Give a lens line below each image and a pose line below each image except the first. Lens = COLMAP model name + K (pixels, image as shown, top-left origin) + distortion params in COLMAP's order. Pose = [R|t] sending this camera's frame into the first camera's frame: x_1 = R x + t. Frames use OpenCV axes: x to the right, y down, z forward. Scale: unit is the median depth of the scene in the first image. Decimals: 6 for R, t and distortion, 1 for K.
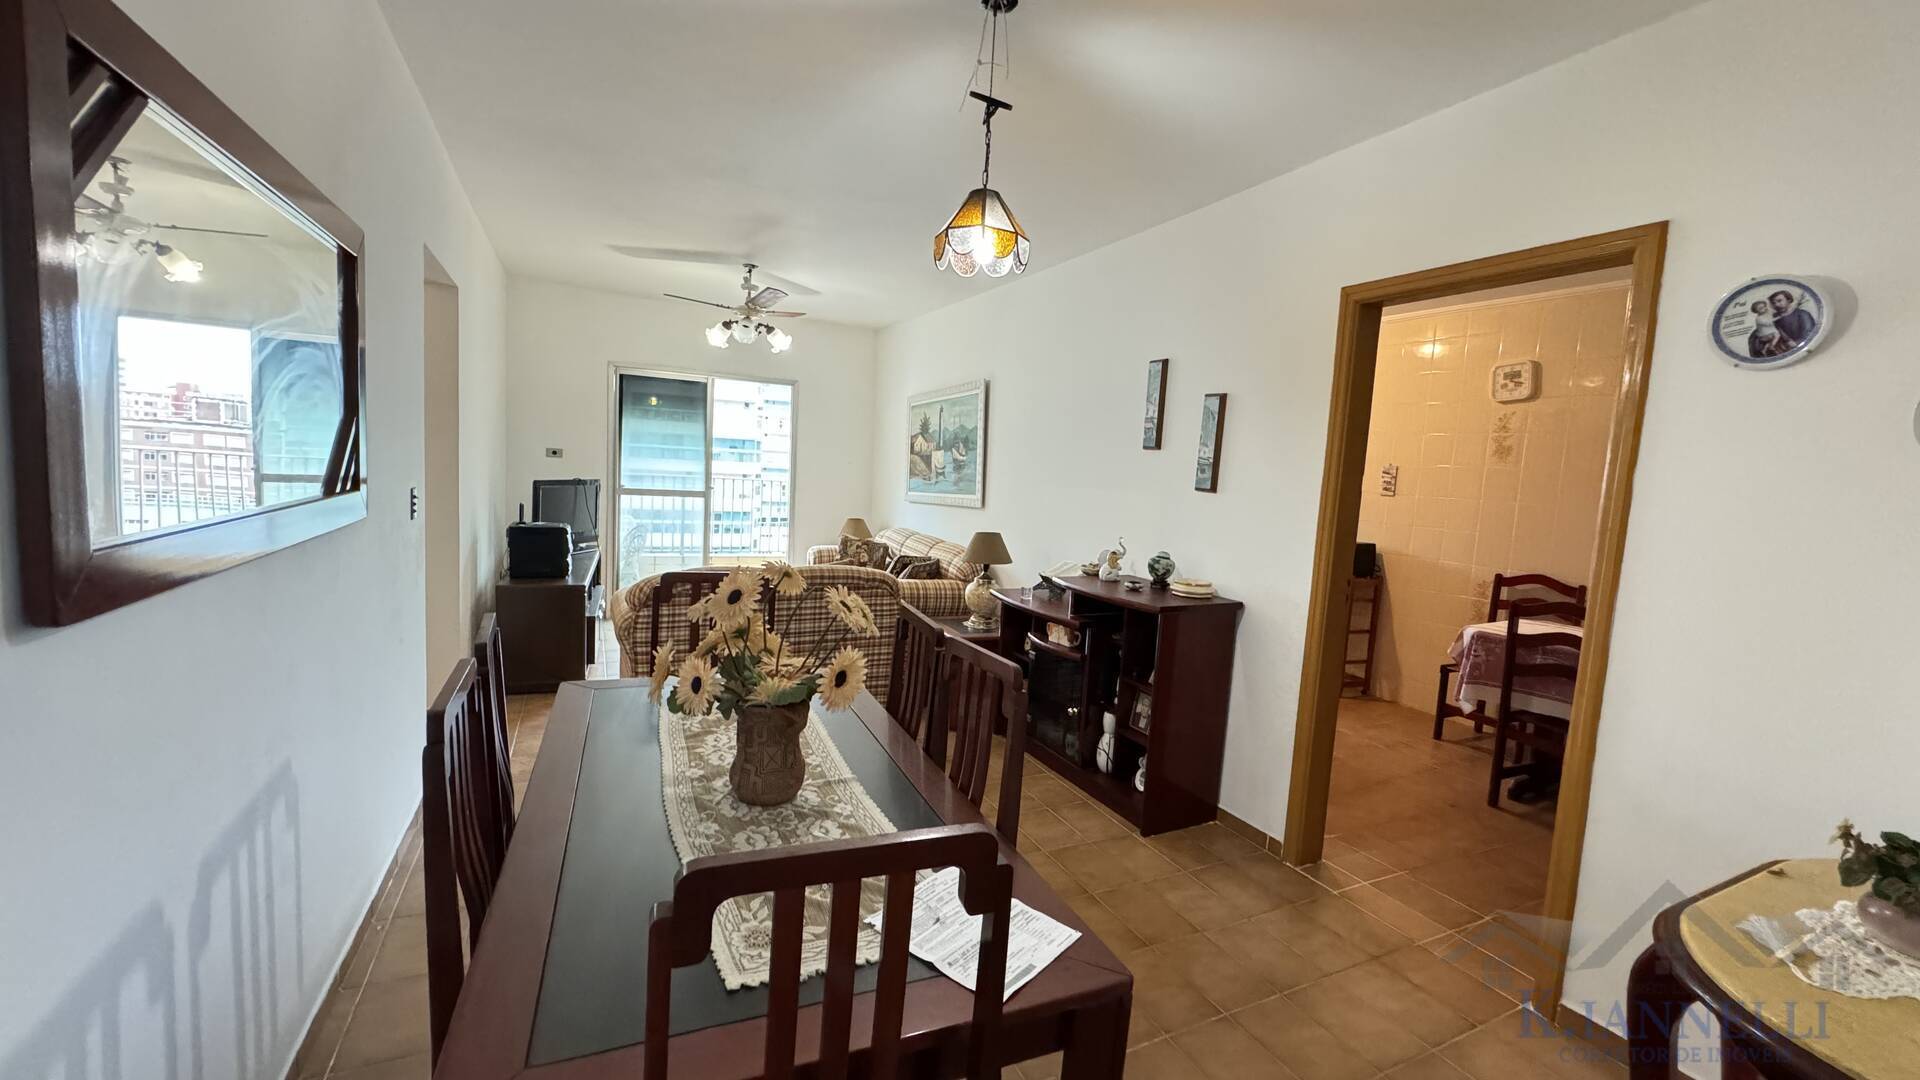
lens RADIAL K [[765.0, 0, 963.0], [0, 765.0, 539.4], [0, 0, 1]] dist [-0.000828, 0.000144]
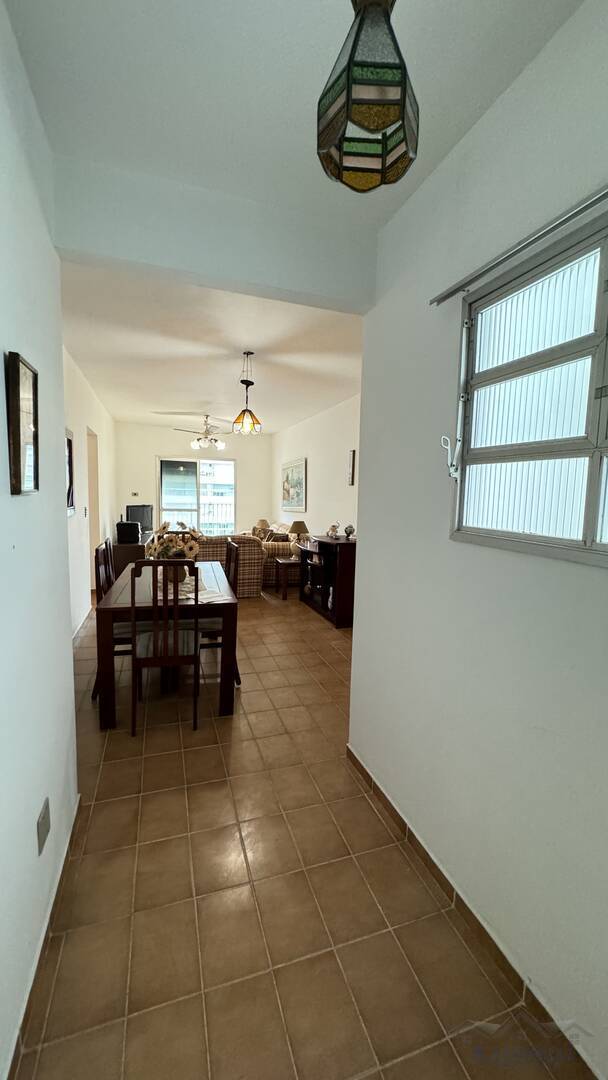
lens RADIAL K [[430.3, 0, 305.9], [0, 430.3, 541.1], [0, 0, 1]] dist [-0.000828, 0.000144]
pose [[0.991016, -0.016451, -0.132731, 0.292041], [0.017588, 0.999818, 0.007403, 0.055589], [0.132585, -0.009671, 0.991124, -0.453193]]
